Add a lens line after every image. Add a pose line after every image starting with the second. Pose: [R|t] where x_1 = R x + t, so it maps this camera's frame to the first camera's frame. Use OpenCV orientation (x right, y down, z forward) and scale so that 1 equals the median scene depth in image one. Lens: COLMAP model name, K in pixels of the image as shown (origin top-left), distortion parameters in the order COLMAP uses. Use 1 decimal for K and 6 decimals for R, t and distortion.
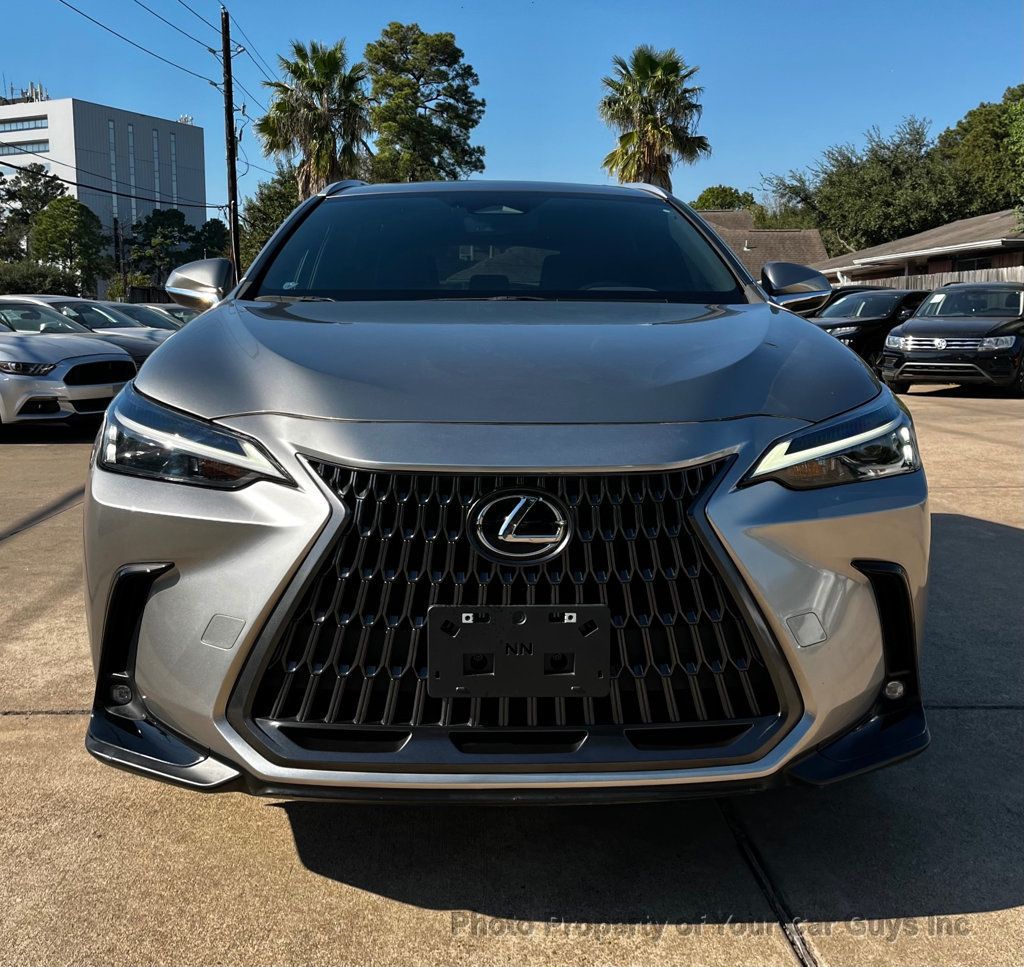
lens RADIAL K [[1149.1, 0, 511.7], [0, 1149.1, 432.9], [0, 0, 1]] dist [0.034594, -0.020610]
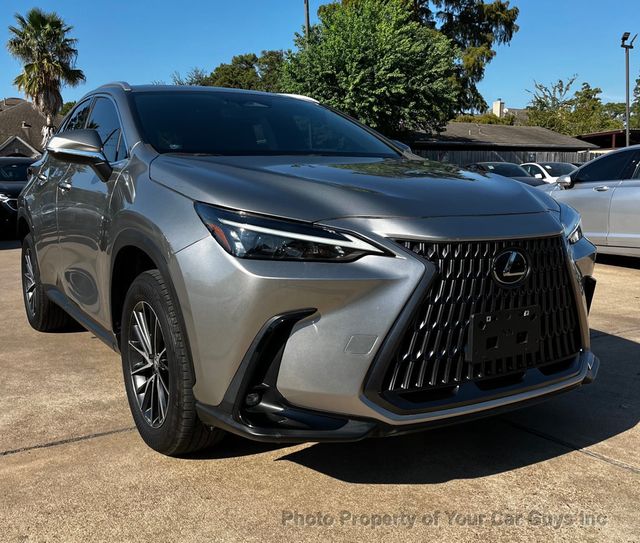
lens RADIAL K [[671.9, 0, 320.0], [0, 671.9, 271.5], [0, 0, 1]] dist [0.010578, 0.029830]
pose [[0.867533, -0.074974, 0.491696, -0.758166], [0.059444, 0.997117, 0.047159, 0.015020], [-0.493814, -0.011683, 0.869489, 0.170795]]
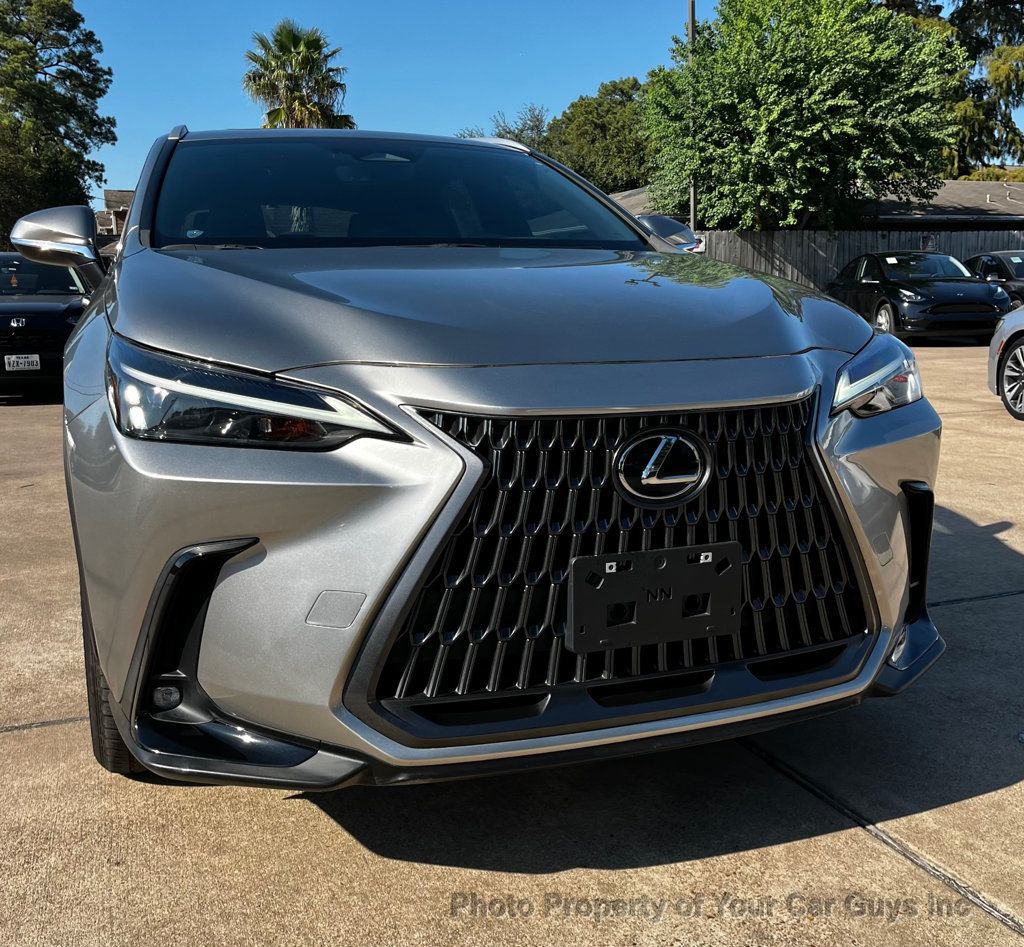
lens RADIAL K [[1087.3, 0, 516.8], [0, 1087.3, 460.9], [0, 0, 1]] dist [0.032205, -0.010870]
pose [[0.949012, -0.063542, 0.308770, -0.358886], [0.046897, 0.997033, 0.061043, 0.013896], [-0.311733, -0.043450, 0.949176, 0.163813]]
